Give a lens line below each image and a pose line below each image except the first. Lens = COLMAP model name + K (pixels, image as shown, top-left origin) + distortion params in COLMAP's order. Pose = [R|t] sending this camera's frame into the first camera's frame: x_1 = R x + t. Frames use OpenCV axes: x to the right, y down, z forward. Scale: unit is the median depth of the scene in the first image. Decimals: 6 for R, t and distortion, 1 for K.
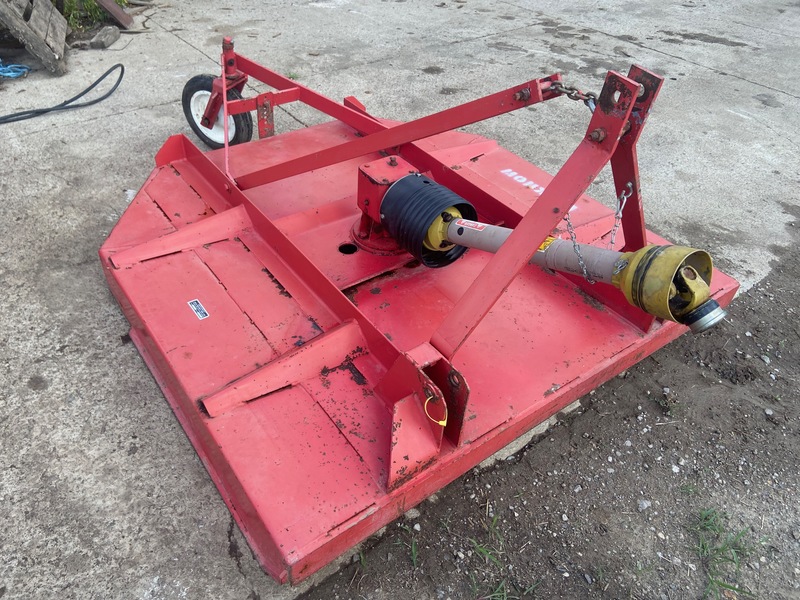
lens RADIAL K [[605.5, 0, 399.3], [0, 605.5, 299.9], [0, 0, 1]] dist [0.117533, -0.145750]
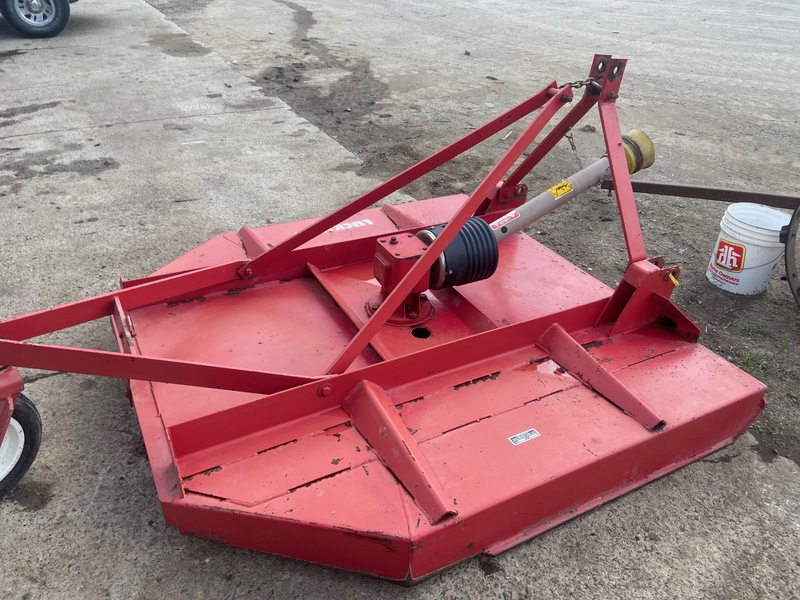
lens RADIAL K [[605.5, 0, 400.4], [0, 605.5, 298.6], [0, 0, 1]] dist [0.117533, -0.145750]
pose [[0.140803, -0.566339, 0.812056, -0.972882], [0.610386, 0.695450, 0.379181, -0.586506], [-0.779489, 0.442278, 0.443606, 0.633494]]
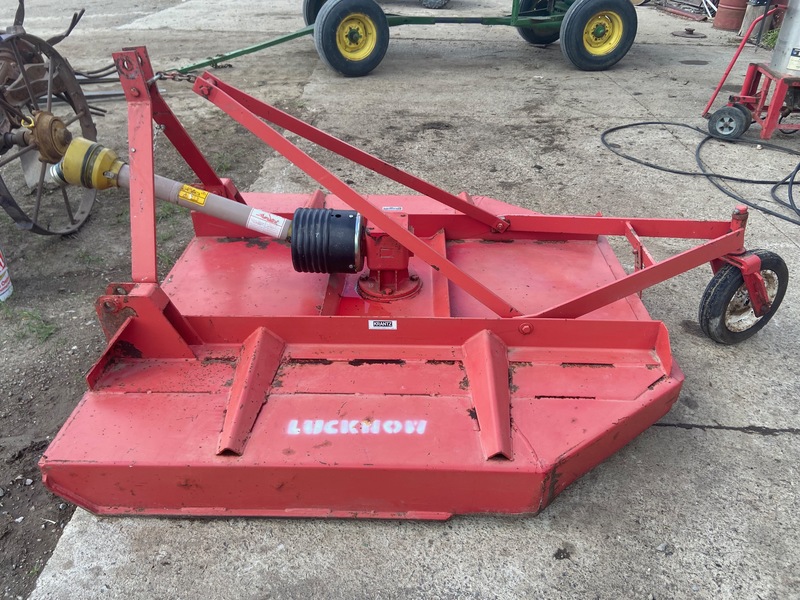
lens RADIAL K [[605.5, 0, 398.8], [0, 605.5, 295.1], [0, 0, 1]] dist [0.117533, -0.145750]
pose [[-0.619375, 0.378601, -0.687776, 0.809456], [-0.534855, 0.437816, 0.722667, -1.009649], [0.574722, 0.815462, -0.068676, 1.278946]]
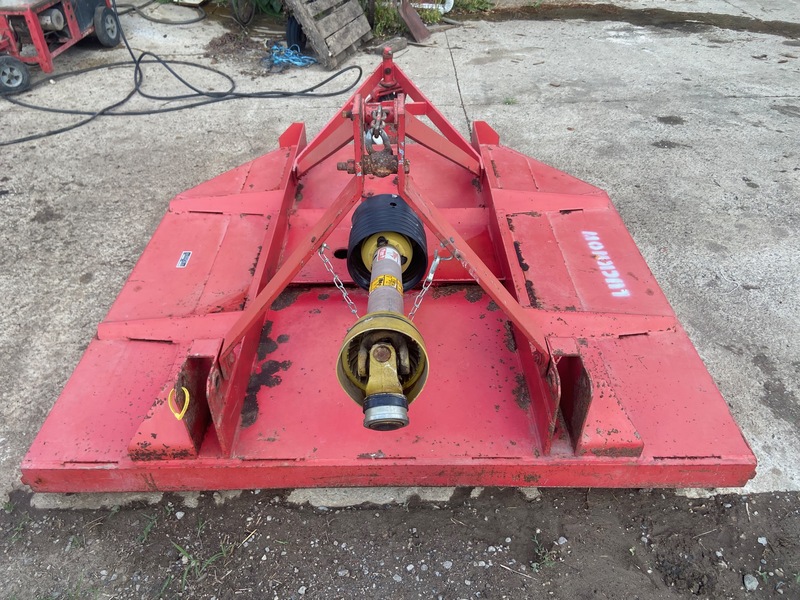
lens RADIAL K [[605.5, 0, 399.1], [0, 605.5, 298.8], [0, 0, 1]] dist [0.117533, -0.145750]
pose [[0.806584, 0.319281, -0.497475, 0.577348], [-0.343195, 0.938153, 0.045667, -0.103456], [0.481289, 0.133897, 0.866275, 0.210547]]
